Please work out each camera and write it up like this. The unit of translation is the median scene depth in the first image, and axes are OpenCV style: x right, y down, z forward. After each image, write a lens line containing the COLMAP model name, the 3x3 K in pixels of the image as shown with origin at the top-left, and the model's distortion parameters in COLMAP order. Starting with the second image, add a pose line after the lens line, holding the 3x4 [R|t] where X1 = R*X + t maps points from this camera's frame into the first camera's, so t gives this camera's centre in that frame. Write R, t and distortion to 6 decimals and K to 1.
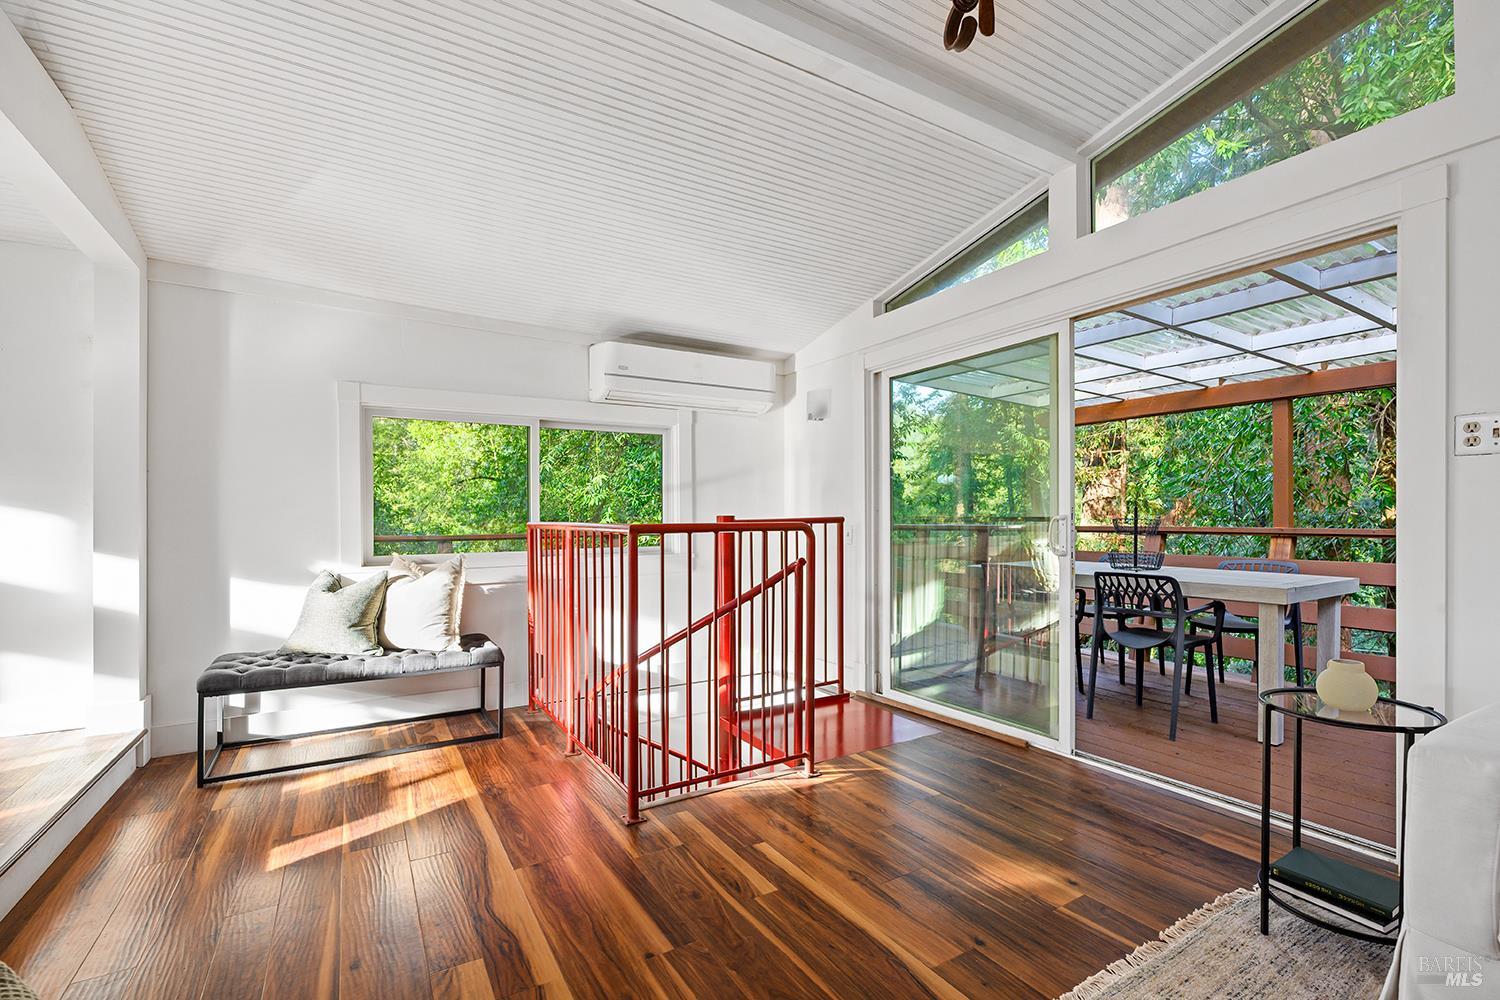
lens RADIAL K [[666.3, 0, 754.7], [0, 666.3, 514.5], [0, 0, 1]] dist [0.004815, 0.000569]
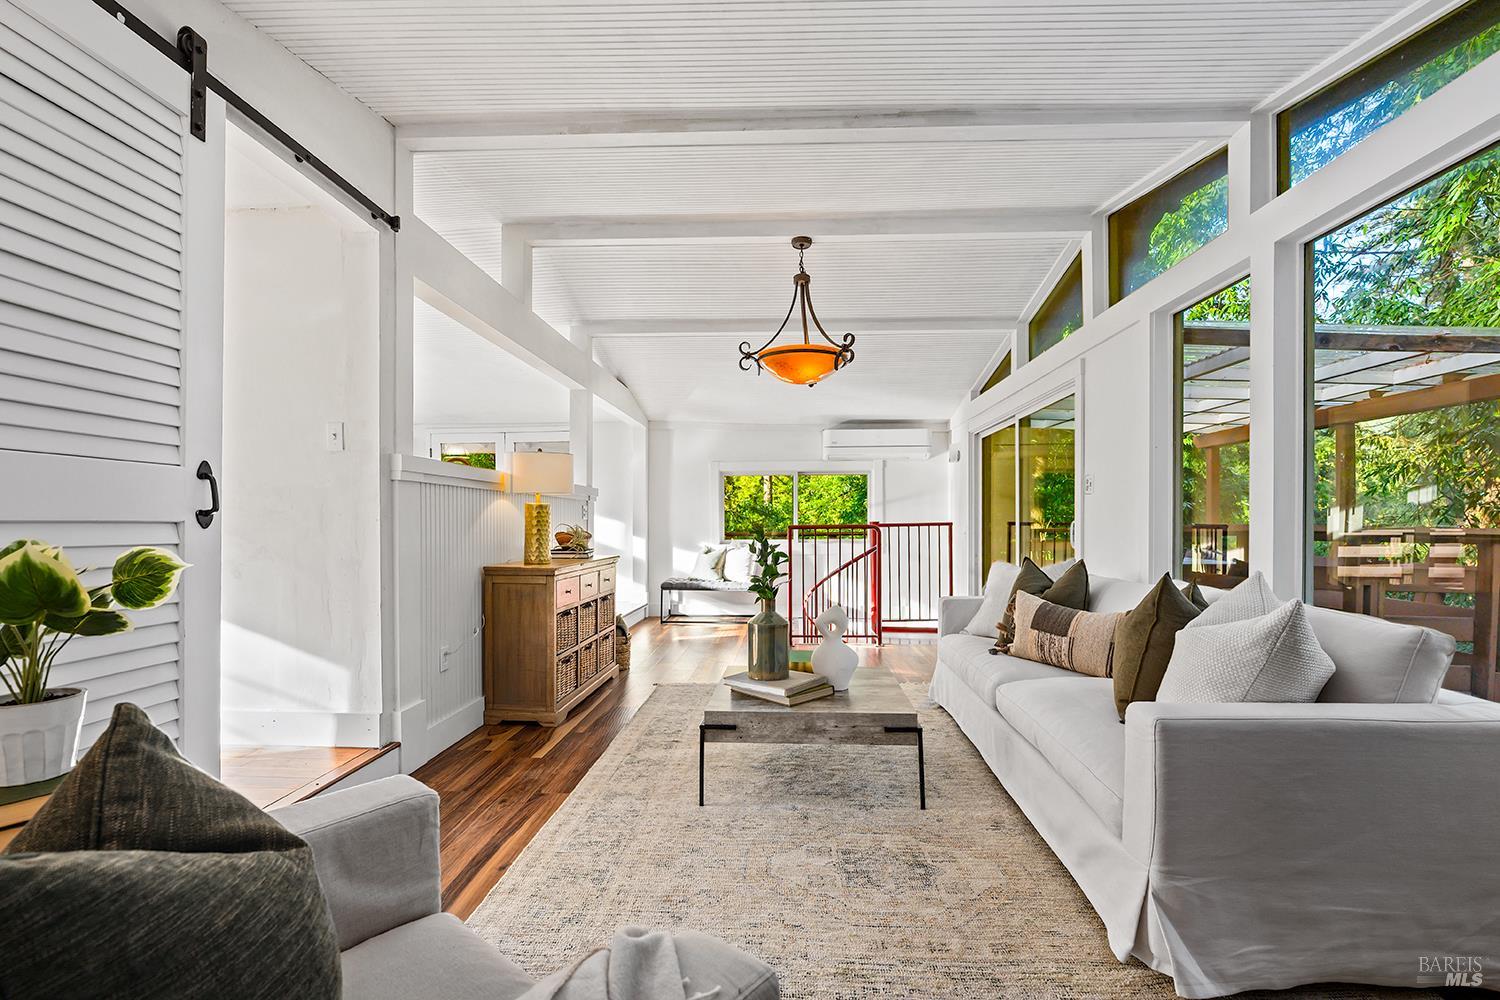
lens RADIAL K [[645.9, 0, 754.2], [0, 645.9, 509.7], [0, 0, 1]] dist [-0.004435, -0.000285]
pose [[0.832471, -0.011120, -0.553958, 0.739631], [0.002378, 0.999861, -0.016496, -0.002120], [0.554064, 0.012415, 0.832381, -0.767712]]
